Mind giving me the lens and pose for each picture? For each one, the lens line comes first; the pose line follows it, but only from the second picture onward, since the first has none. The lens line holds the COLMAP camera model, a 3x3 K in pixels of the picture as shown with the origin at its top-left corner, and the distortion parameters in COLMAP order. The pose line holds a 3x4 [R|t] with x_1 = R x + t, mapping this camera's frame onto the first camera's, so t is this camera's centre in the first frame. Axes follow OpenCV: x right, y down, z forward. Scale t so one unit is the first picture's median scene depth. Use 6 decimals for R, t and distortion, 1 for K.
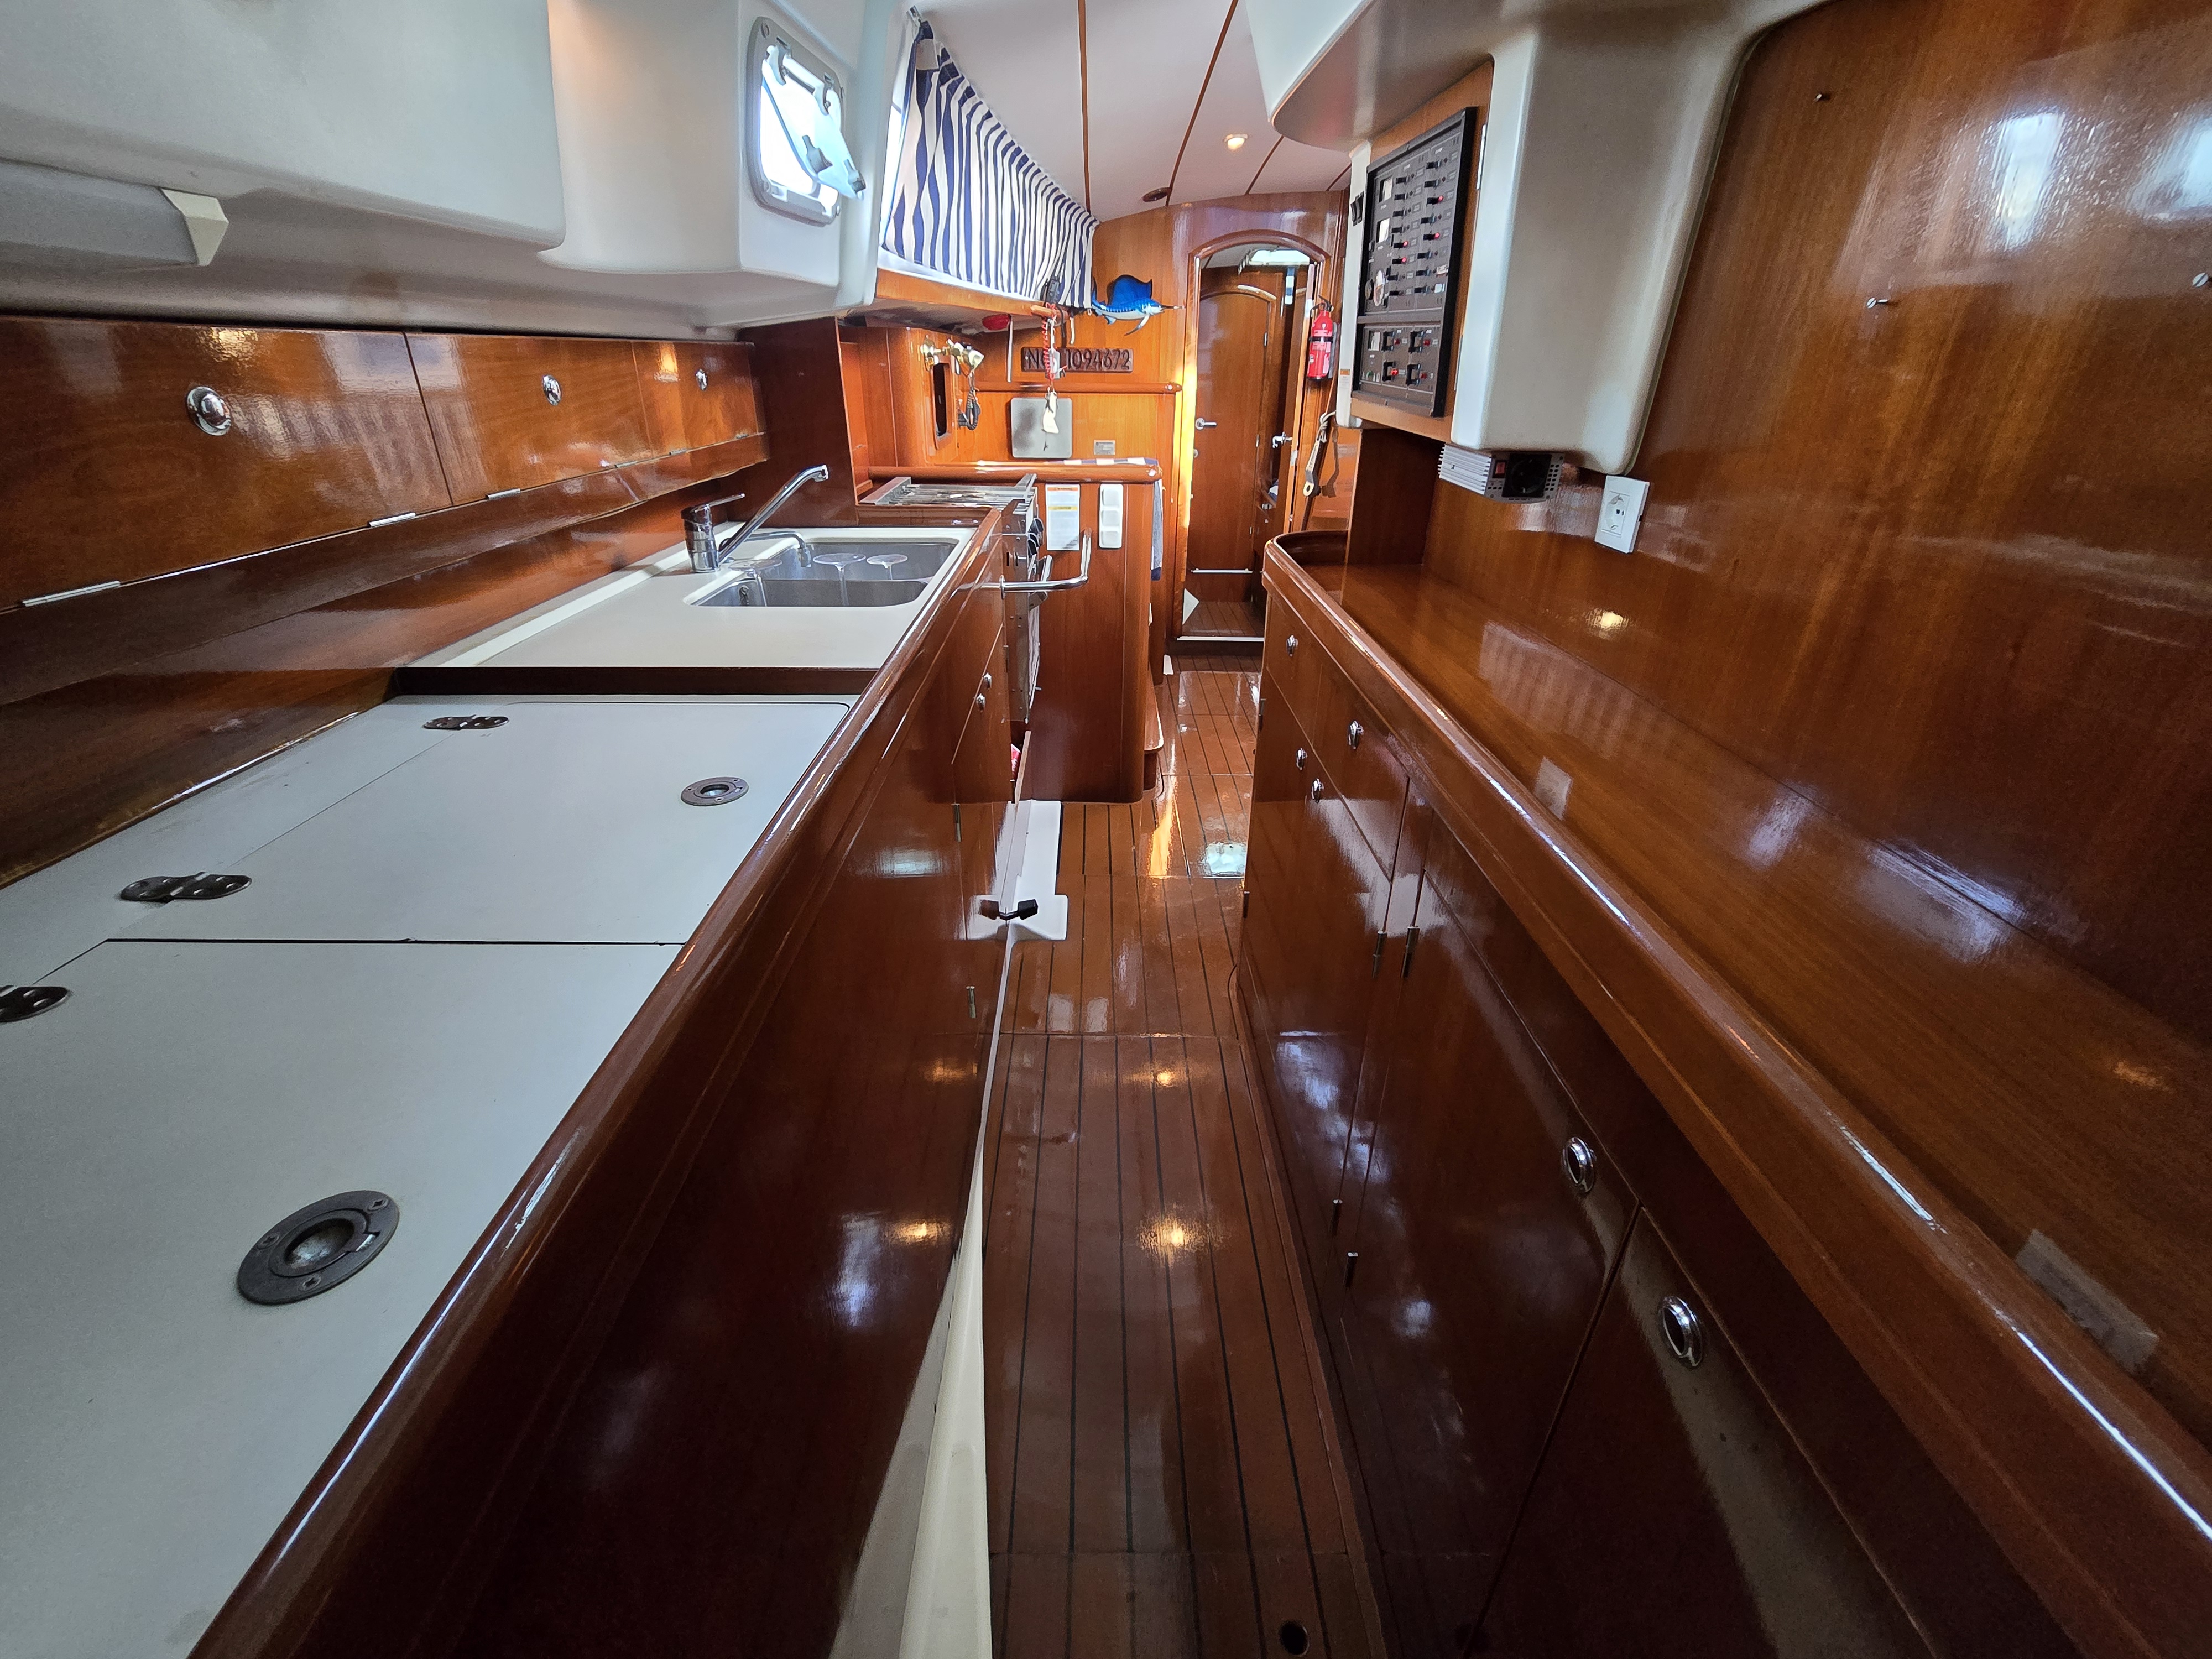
lens RADIAL K [[906.0, 0, 1106.0], [0, 906.0, 829.5], [0, 0, 1]] dist [0.001647, 0.000276]
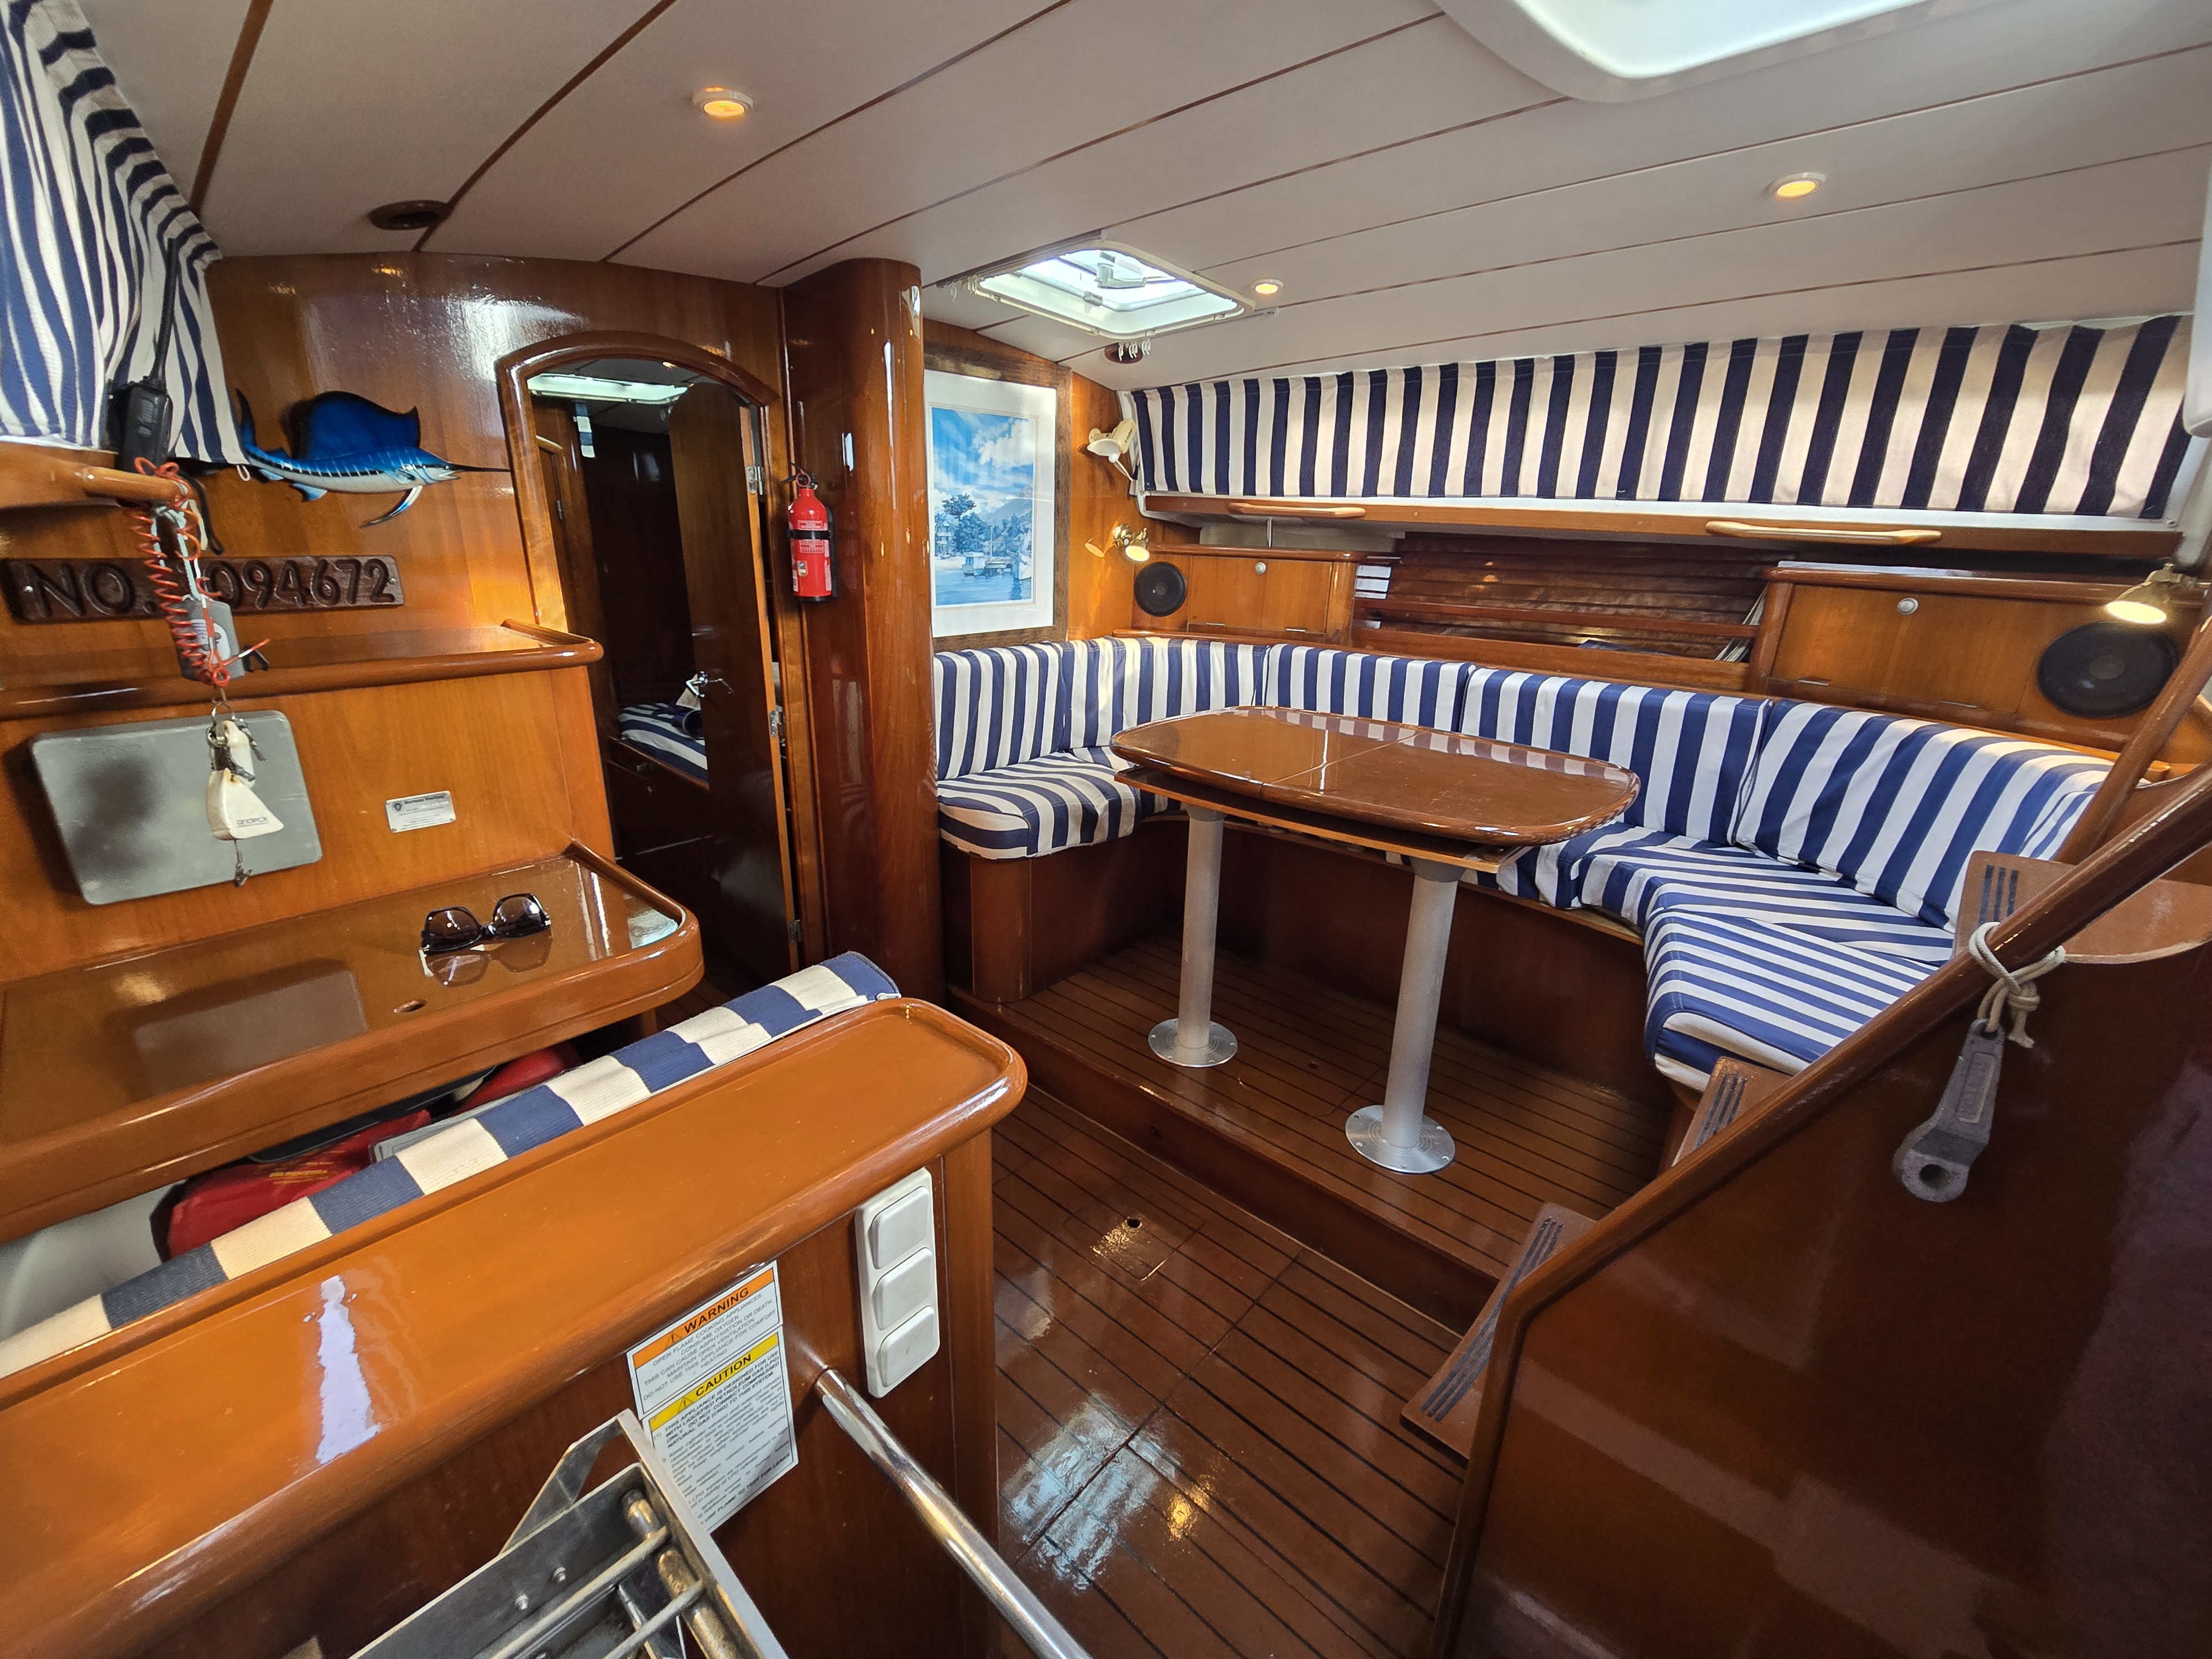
lens RADIAL K [[906.0, 0, 1106.0], [0, 906.0, 829.5], [0, 0, 1]] dist [0.001647, 0.000276]
pose [[0.679047, -0.235154, 0.695412, -0.073819], [0.322654, 0.946504, 0.005000, -0.315990], [-0.659386, 0.220982, 0.718594, 0.522363]]
